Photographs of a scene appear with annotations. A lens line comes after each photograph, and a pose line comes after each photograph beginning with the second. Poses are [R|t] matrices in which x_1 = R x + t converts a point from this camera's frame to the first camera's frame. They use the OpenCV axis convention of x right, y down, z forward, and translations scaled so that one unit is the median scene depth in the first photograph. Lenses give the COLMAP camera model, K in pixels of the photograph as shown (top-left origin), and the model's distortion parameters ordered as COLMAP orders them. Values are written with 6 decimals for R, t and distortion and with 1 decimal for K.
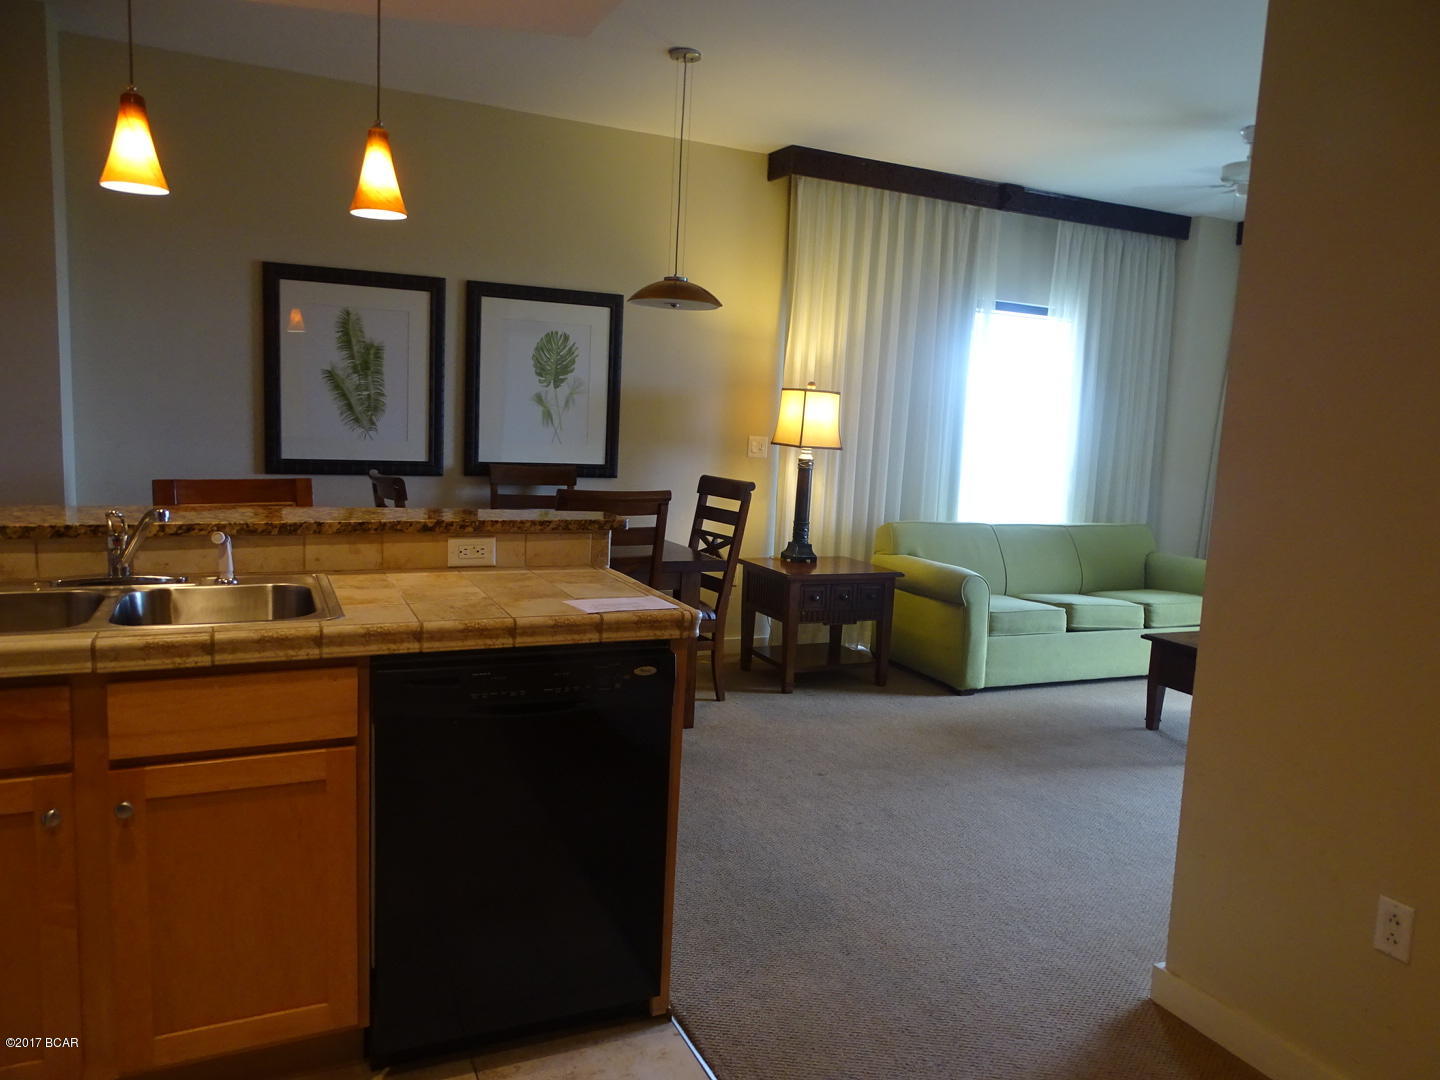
lens RADIAL K [[1047.3, 0, 698.0], [0, 1047.3, 551.7], [0, 0, 1]] dist [0.029551, -0.008041]
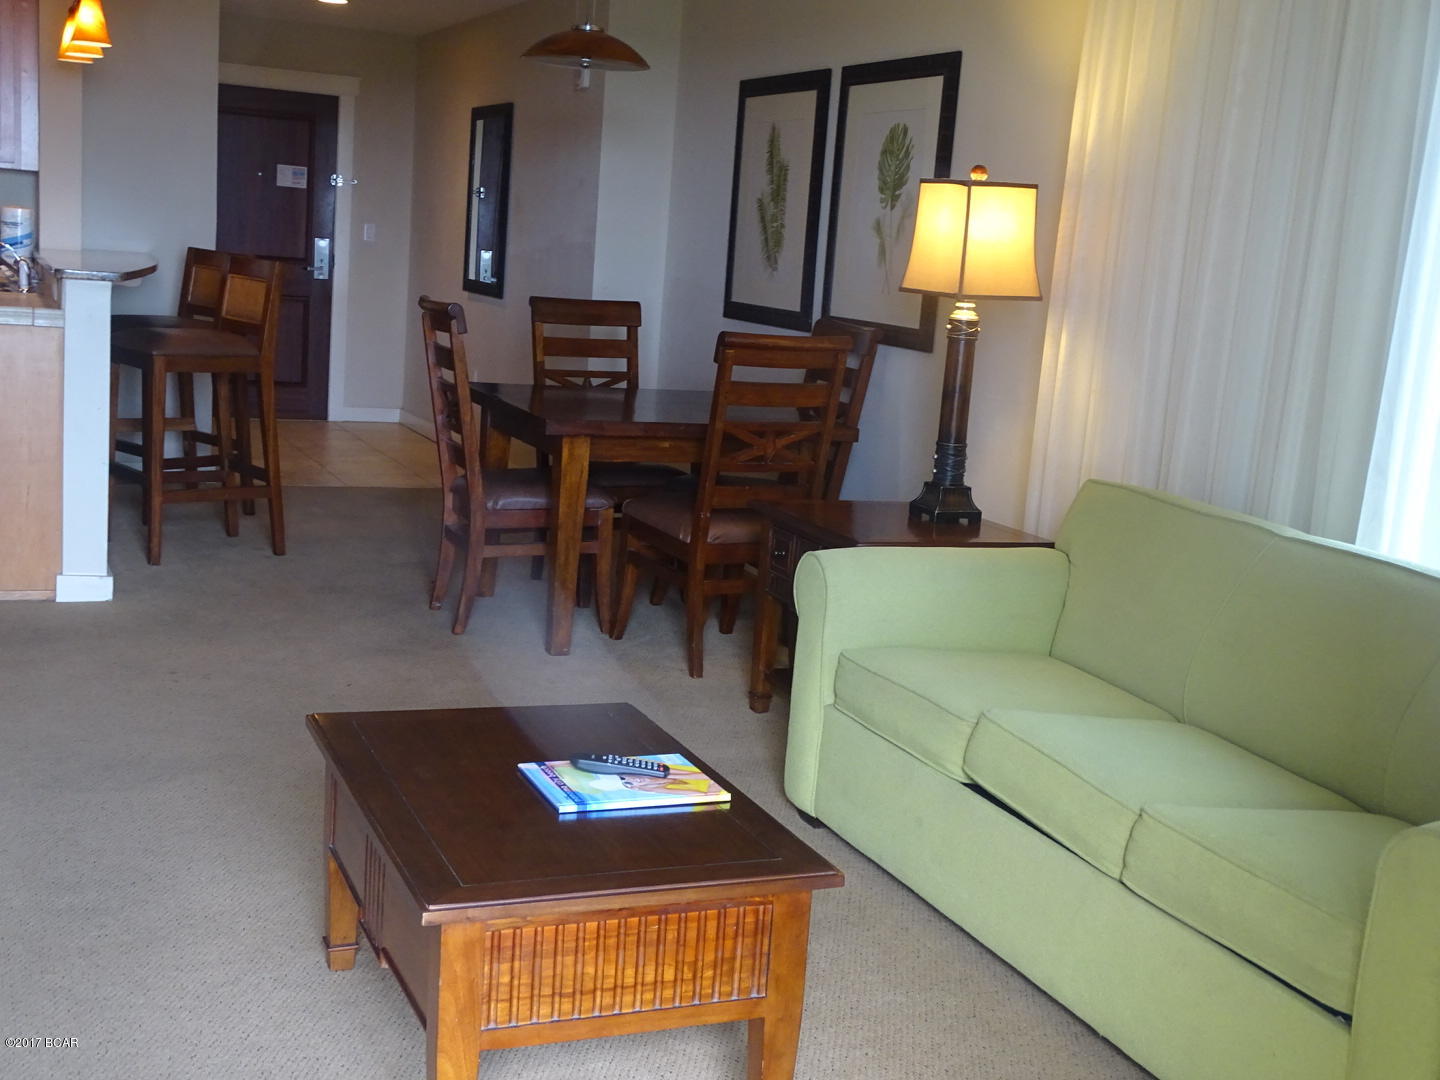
lens RADIAL K [[1715.2, 0, 720.0], [0, 1715.2, 540.0], [0, 0, 1]] dist [0.283733, -0.605741]
pose [[-0.018580, 0.121723, -0.992390, 1.005727], [-0.220941, 0.967524, 0.122810, -0.063351], [0.975110, 0.221542, 0.008917, 0.934131]]
